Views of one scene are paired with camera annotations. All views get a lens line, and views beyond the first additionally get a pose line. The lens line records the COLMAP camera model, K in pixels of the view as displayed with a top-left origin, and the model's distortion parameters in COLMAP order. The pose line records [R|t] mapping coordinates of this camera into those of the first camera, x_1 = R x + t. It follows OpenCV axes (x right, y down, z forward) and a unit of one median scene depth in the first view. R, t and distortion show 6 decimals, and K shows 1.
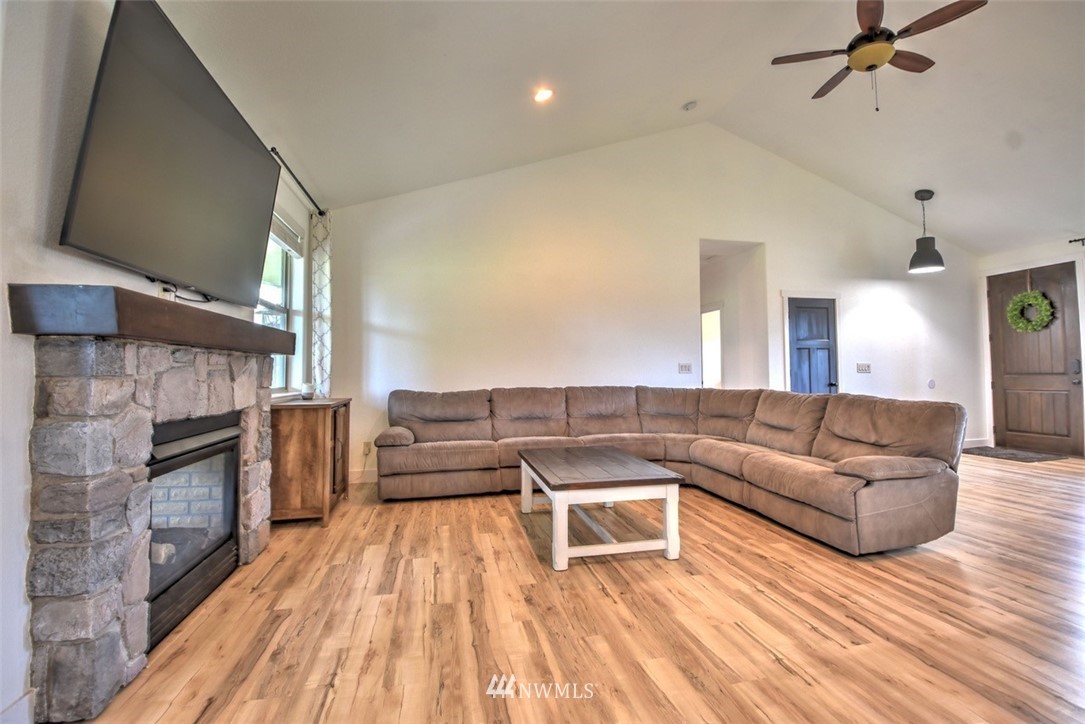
lens RADIAL K [[472.9, 0, 554.1], [0, 472.9, 361.6], [0, 0, 1]] dist [0.014392, -0.023074]
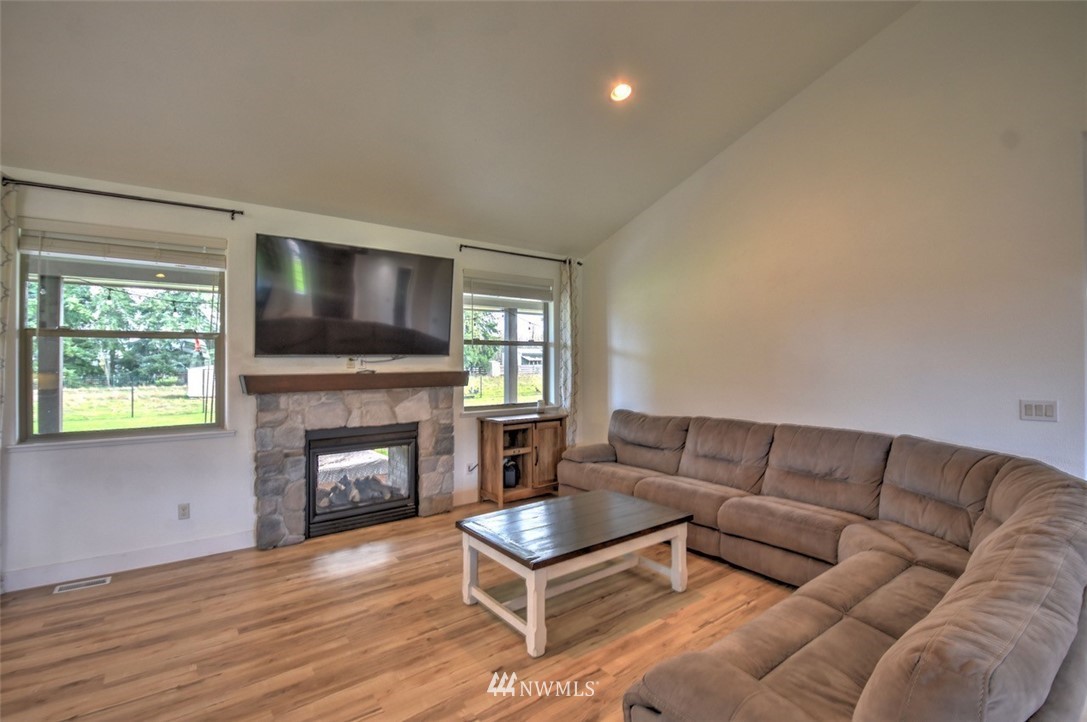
lens RADIAL K [[491.7, 0, 551.7], [0, 491.7, 365.5], [0, 0, 1]] dist [0.026122, -0.038081]
pose [[0.437375, 0.008279, -0.899241, 0.732933], [0.021925, 0.999562, 0.019867, -0.080148], [0.899012, -0.028406, 0.437001, 0.459806]]
